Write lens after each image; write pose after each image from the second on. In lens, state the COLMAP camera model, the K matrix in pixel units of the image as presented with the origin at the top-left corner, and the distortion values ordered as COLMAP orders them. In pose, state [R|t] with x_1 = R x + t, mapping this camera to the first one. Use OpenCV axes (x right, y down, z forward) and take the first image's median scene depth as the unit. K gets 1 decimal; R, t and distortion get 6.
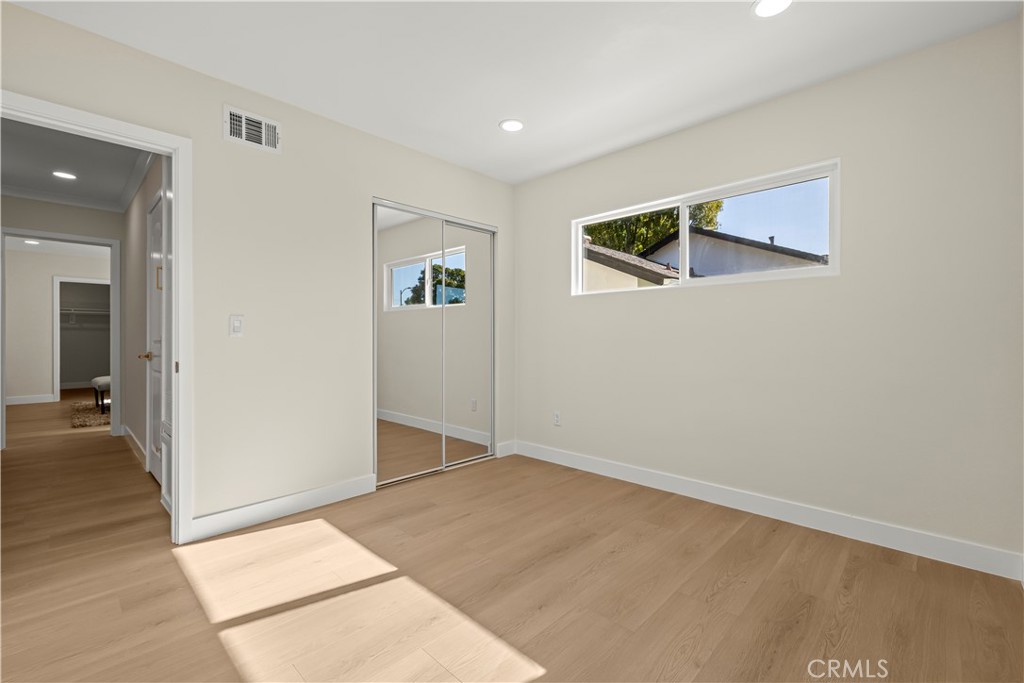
lens RADIAL K [[437.6, 0, 511.3], [0, 437.6, 343.4], [0, 0, 1]] dist [-0.001331, 0.000980]
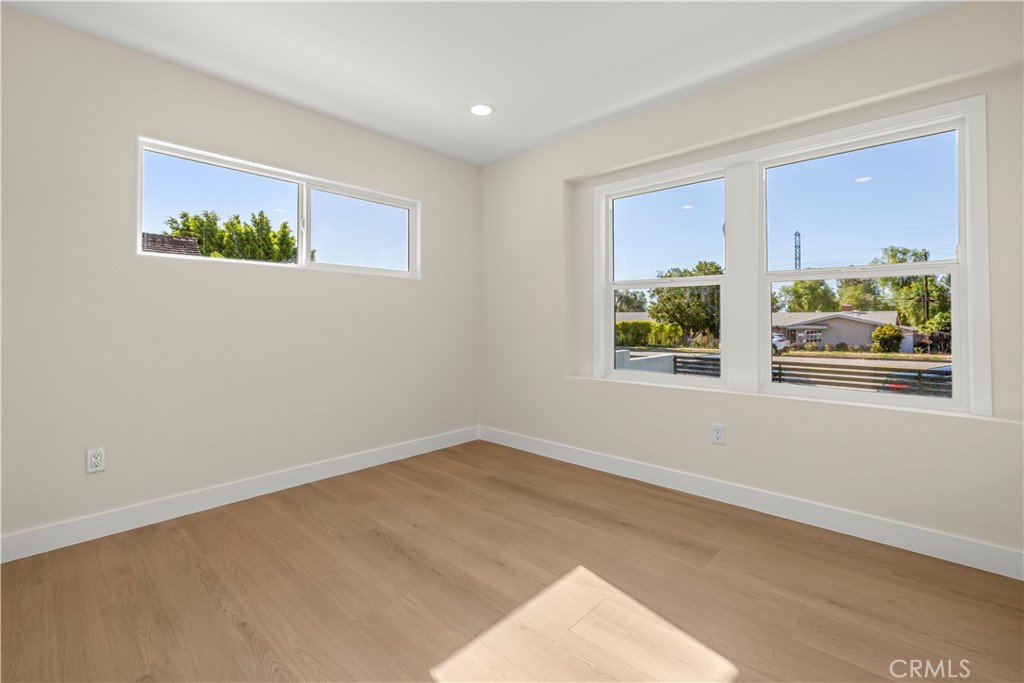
lens RADIAL K [[437.6, 0, 513.2], [0, 437.6, 331.4], [0, 0, 1]] dist [-0.001331, 0.000980]
pose [[-0.027649, -0.014091, 0.999518, -0.925977], [0.009865, 0.999848, 0.014369, -0.001595], [-0.999569, 0.010258, -0.027506, 0.890497]]
